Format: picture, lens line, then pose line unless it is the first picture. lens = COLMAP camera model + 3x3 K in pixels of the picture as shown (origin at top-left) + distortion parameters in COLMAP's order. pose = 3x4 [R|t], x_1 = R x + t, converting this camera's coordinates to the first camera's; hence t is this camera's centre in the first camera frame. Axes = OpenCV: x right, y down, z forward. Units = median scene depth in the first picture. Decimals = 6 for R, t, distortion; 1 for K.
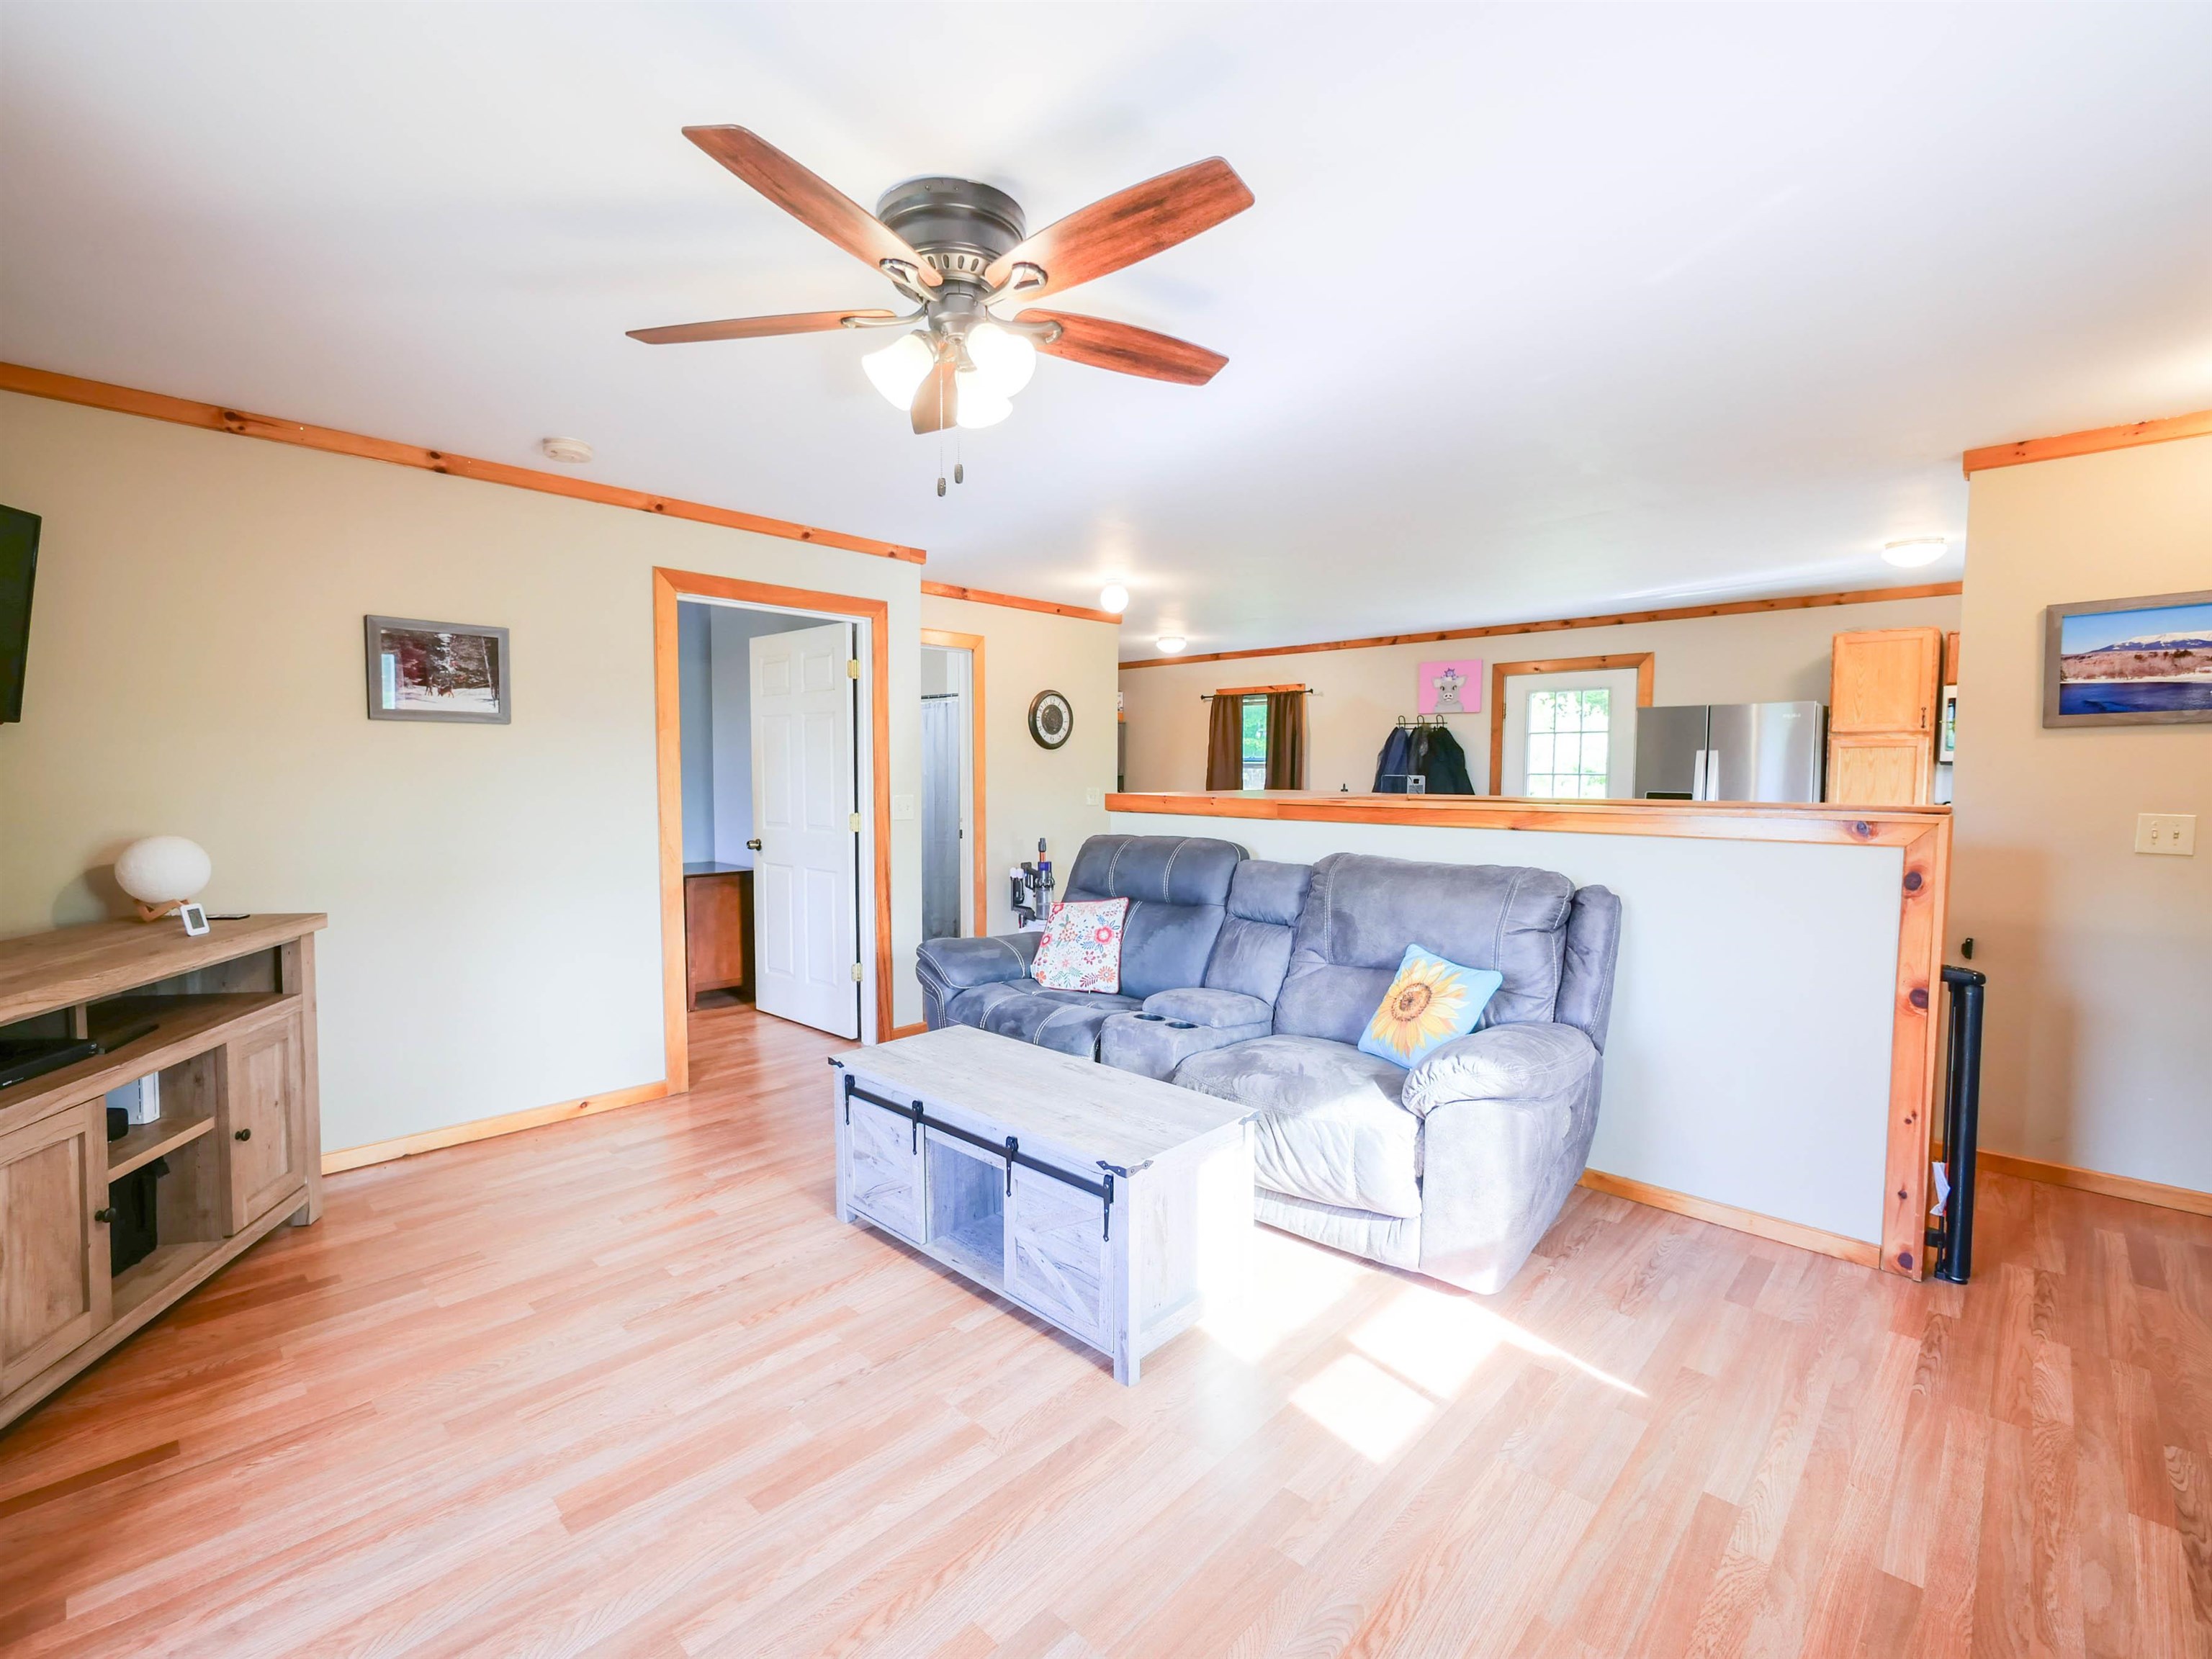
lens RADIAL K [[983.5, 0, 1106.0], [0, 983.5, 829.5], [0, 0, 1]] dist [-0.007392, 0.000487]
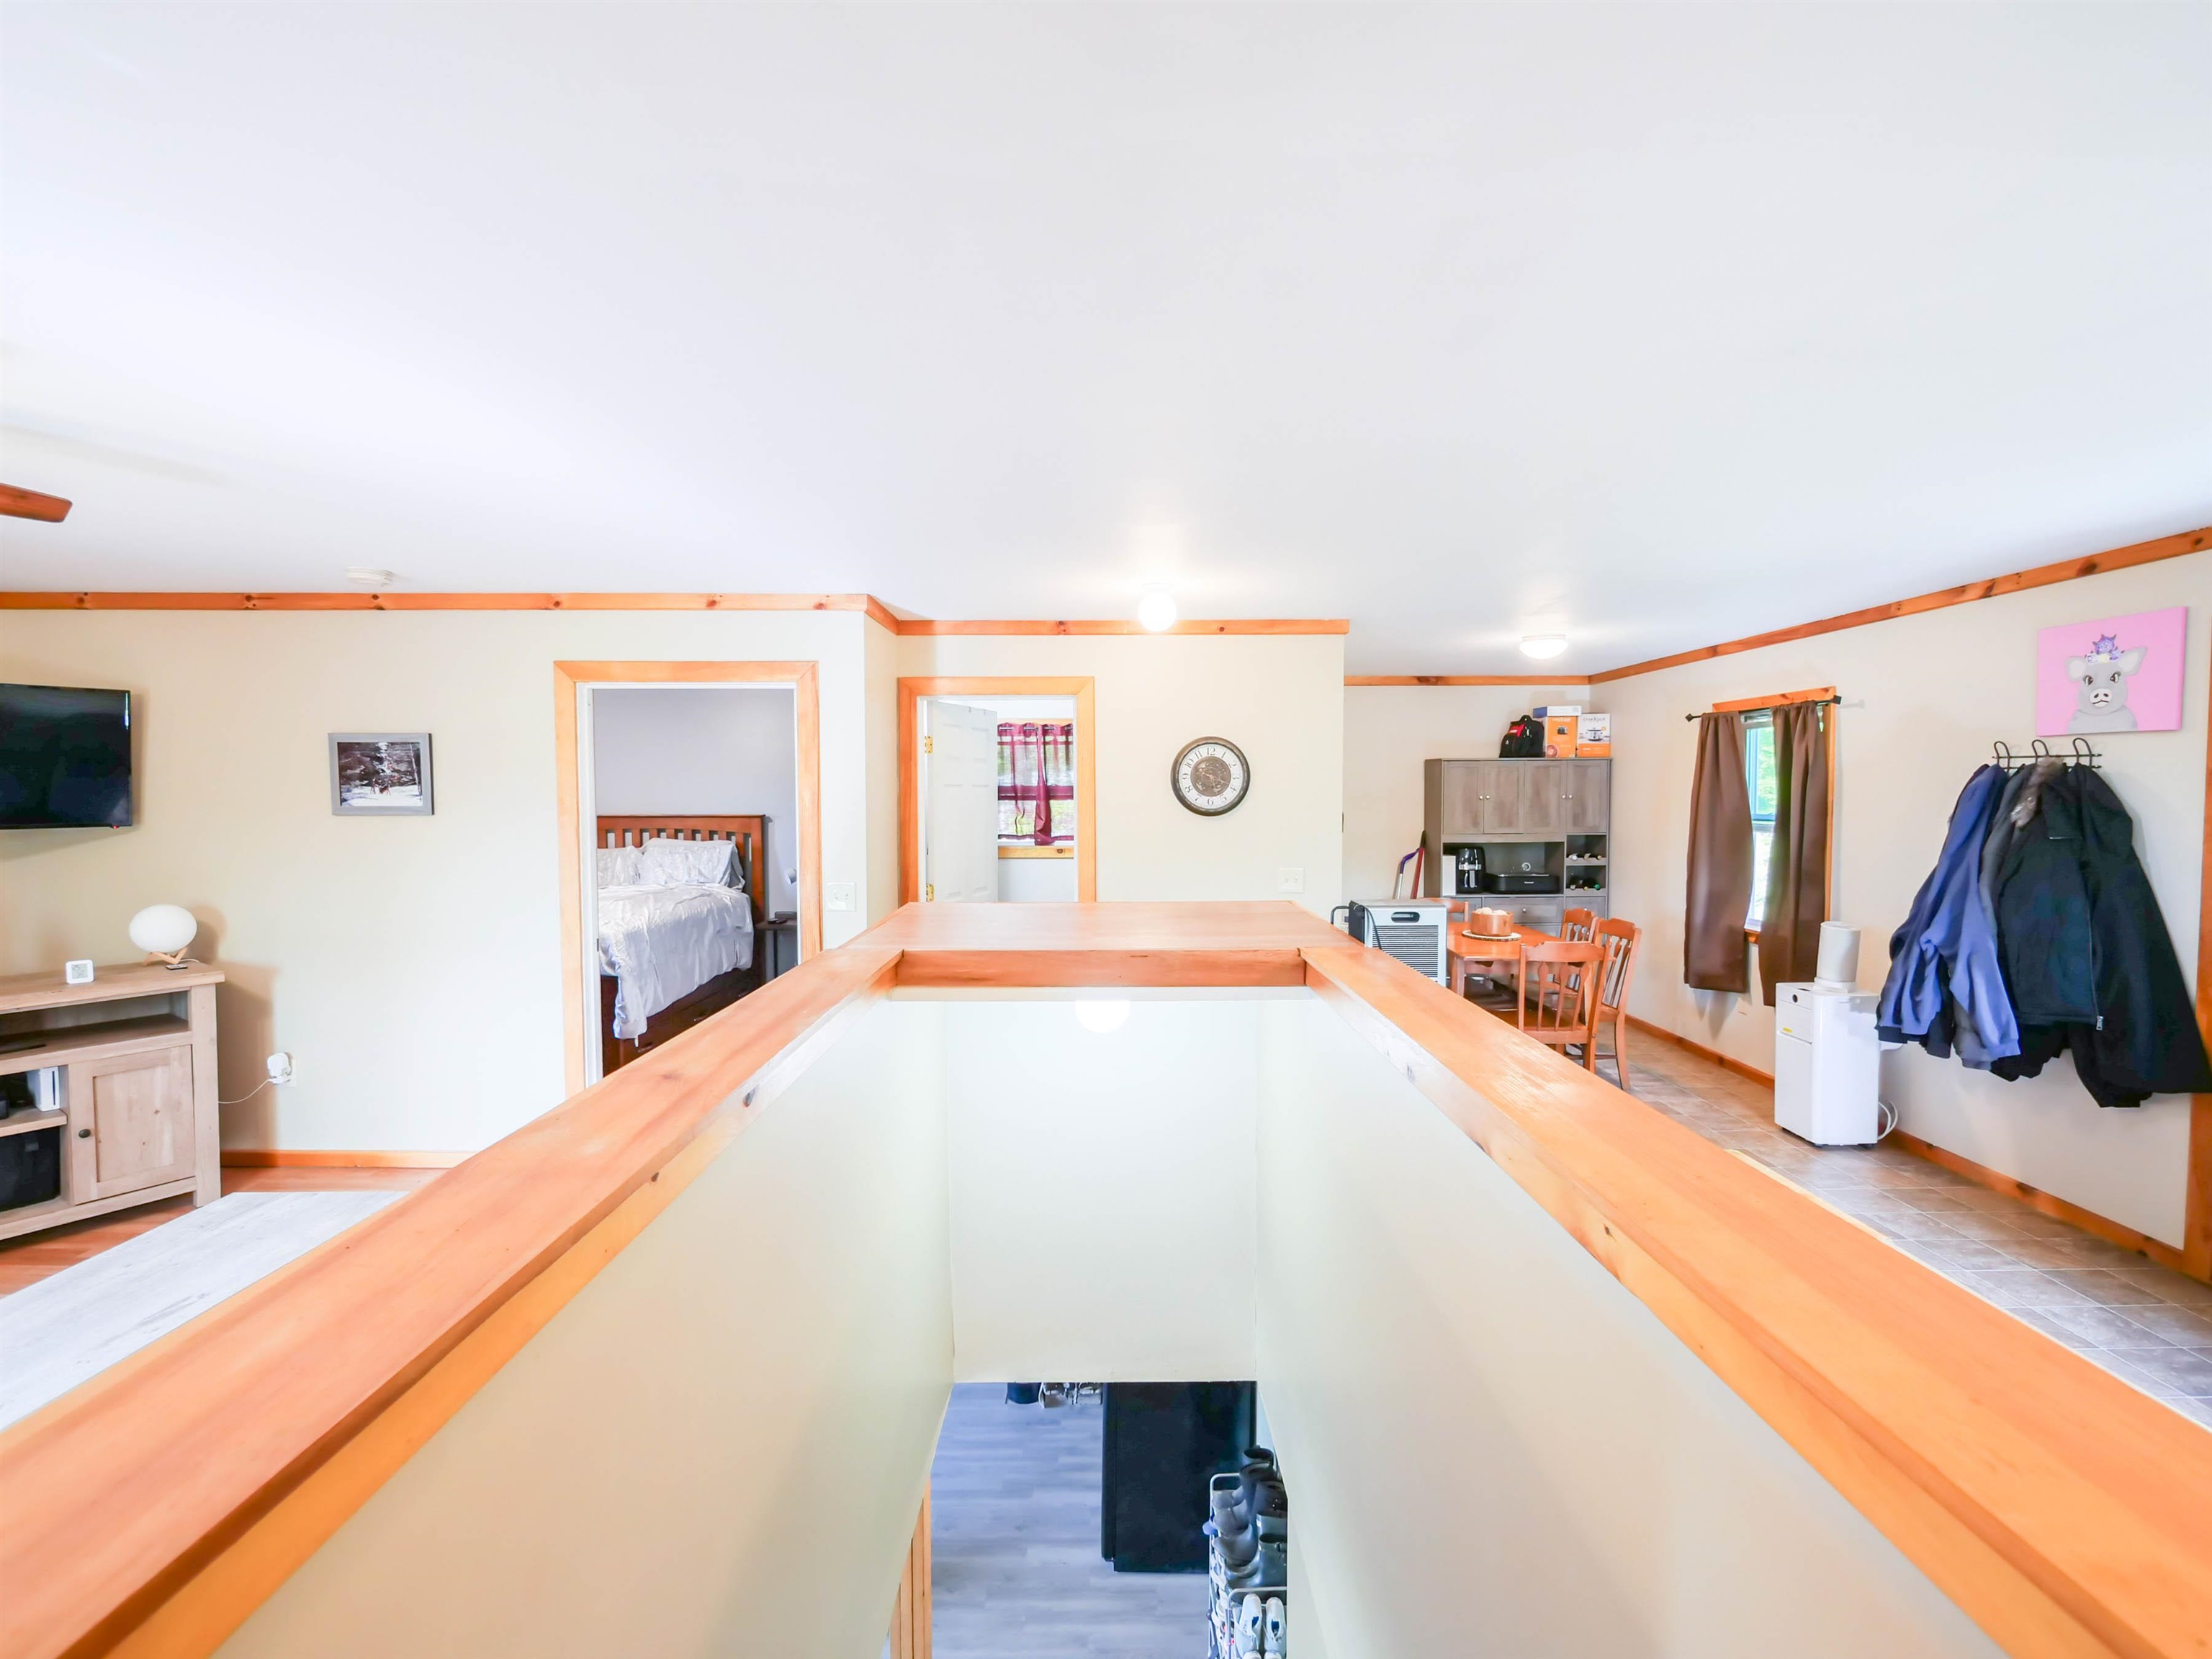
lens RADIAL K [[983.5, 0, 1106.0], [0, 983.5, 829.5], [0, 0, 1]] dist [-0.007392, 0.000487]
pose [[0.689263, 0.023983, -0.724114, 0.426017], [-0.039823, 0.999195, -0.004813, -0.064013], [0.723416, 0.032153, 0.689663, 0.426852]]
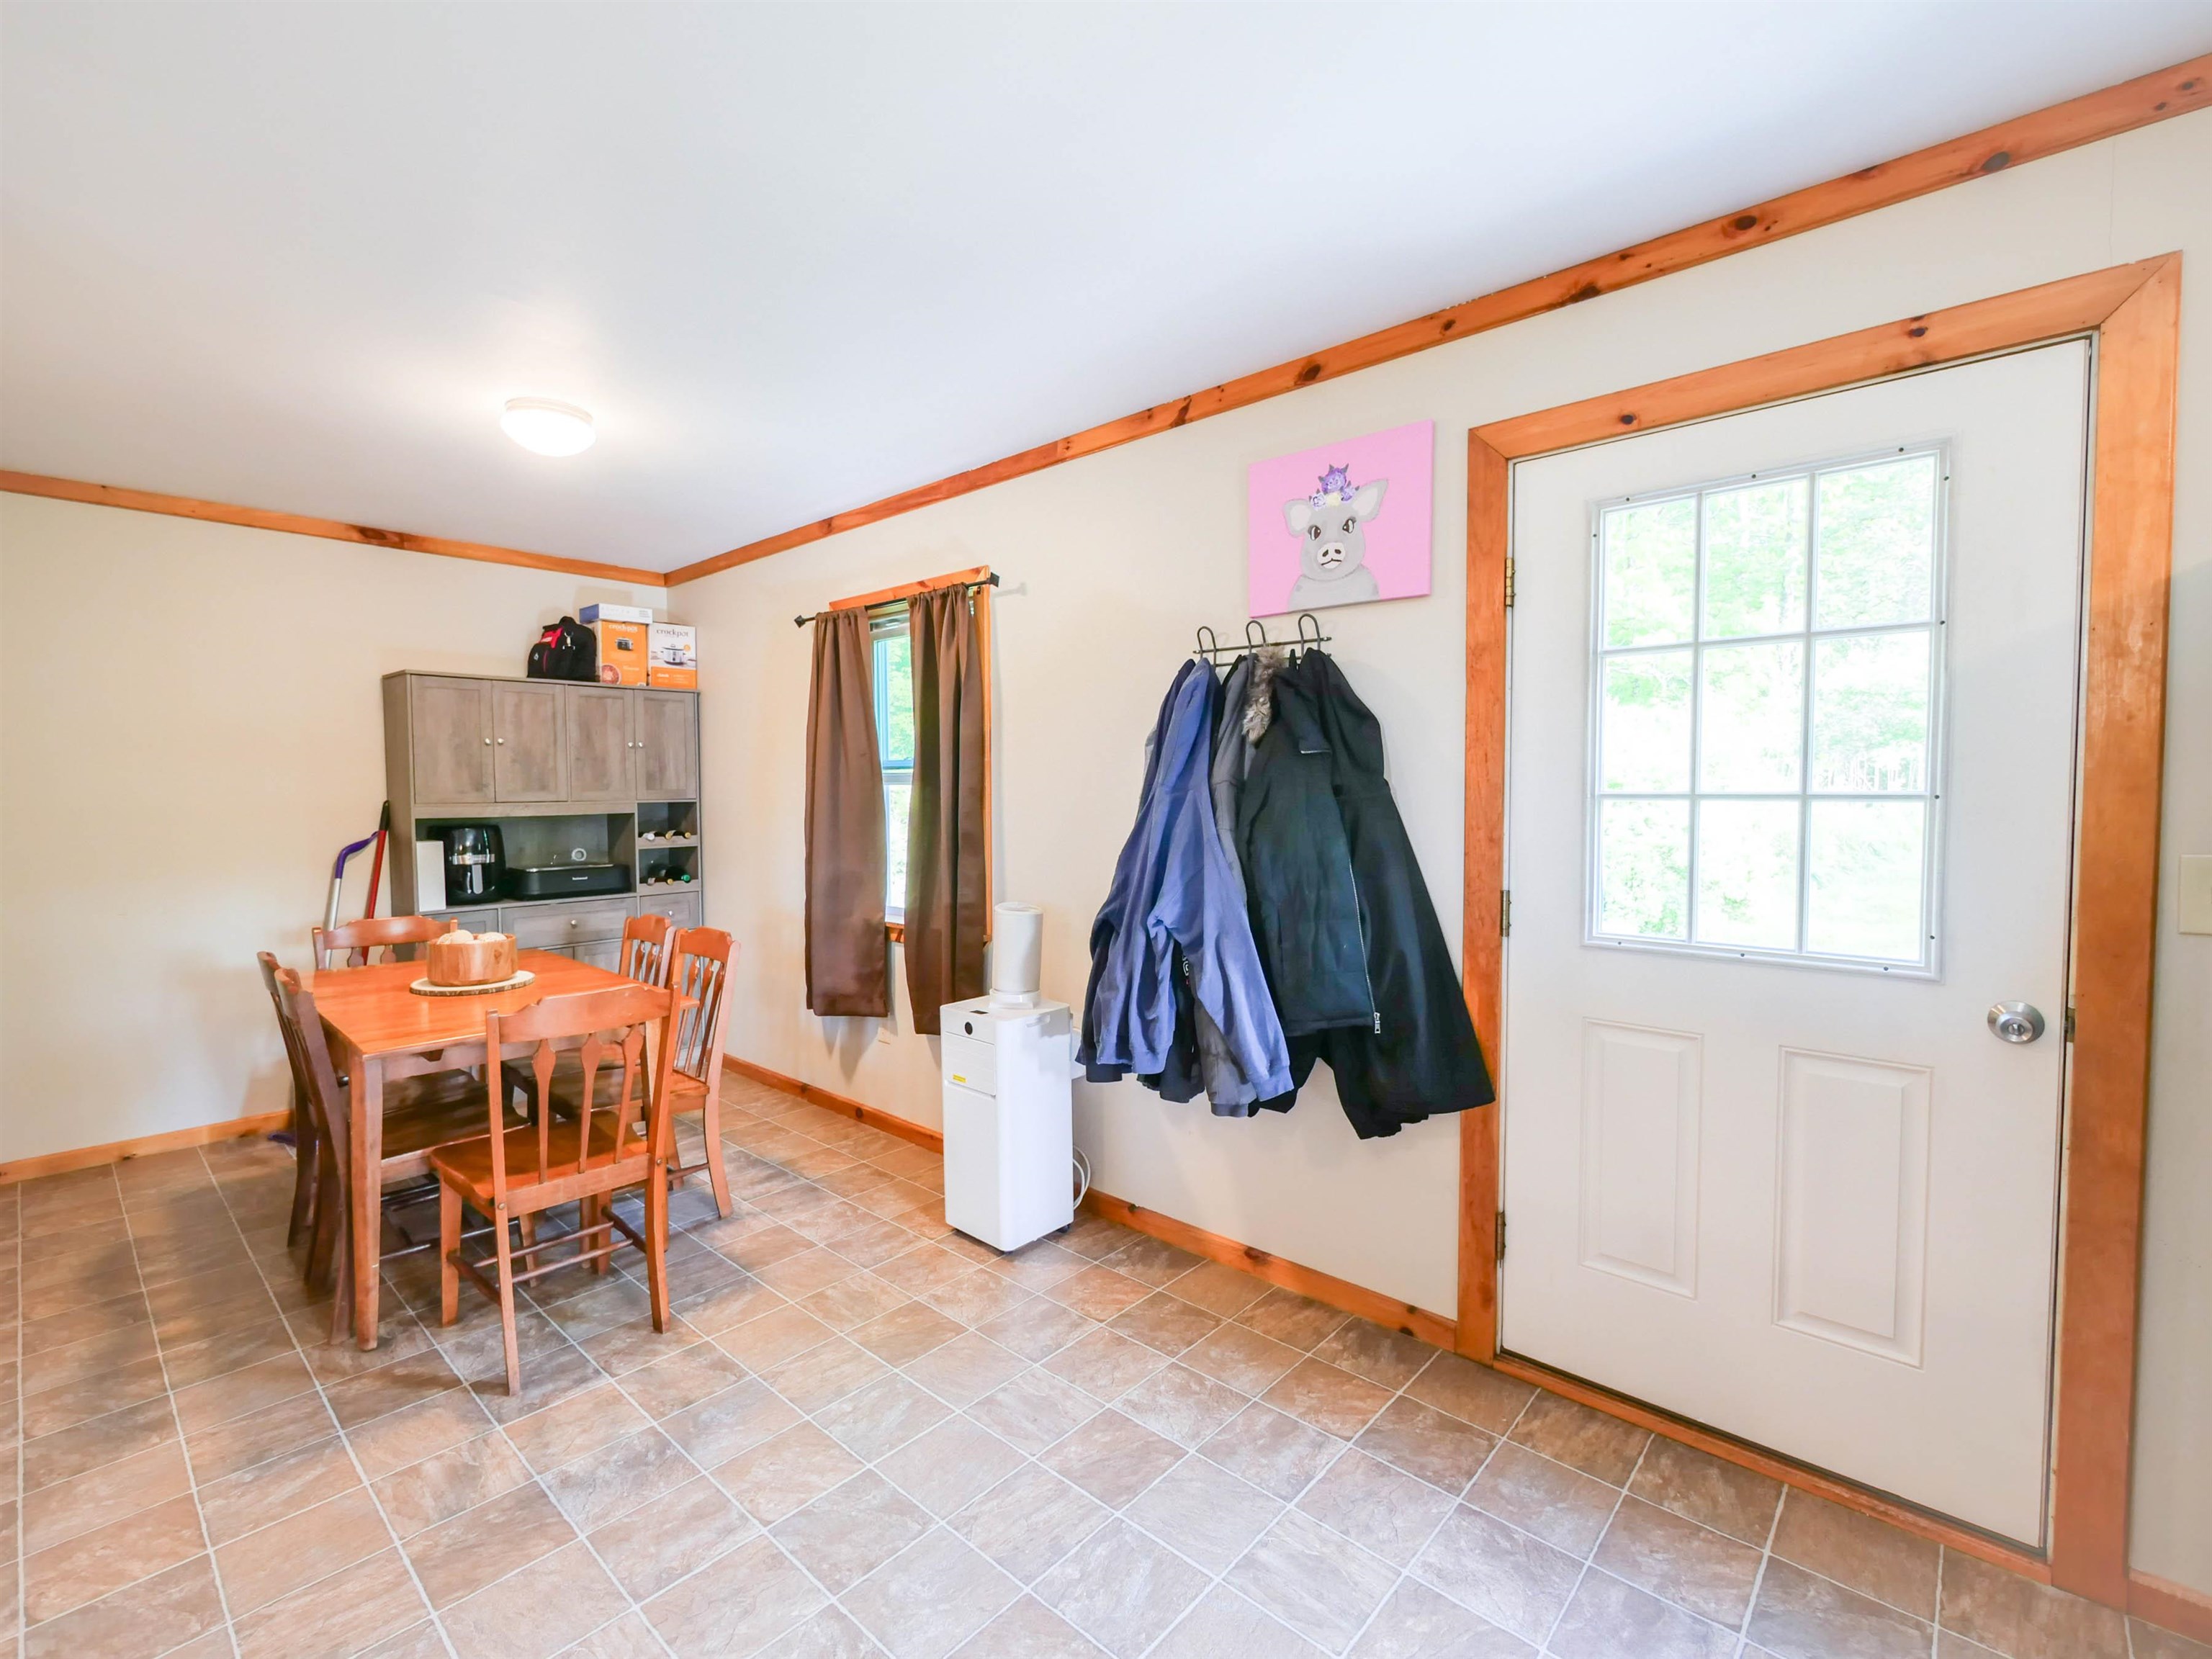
lens RADIAL K [[983.5, 0, 1106.0], [0, 983.5, 829.5], [0, 0, 1]] dist [-0.007392, 0.000487]
pose [[0.999525, -0.007782, 0.029818, 0.313866], [0.008313, 0.999808, -0.017731, -0.048617], [-0.029675, 0.017970, 0.999398, 0.810834]]
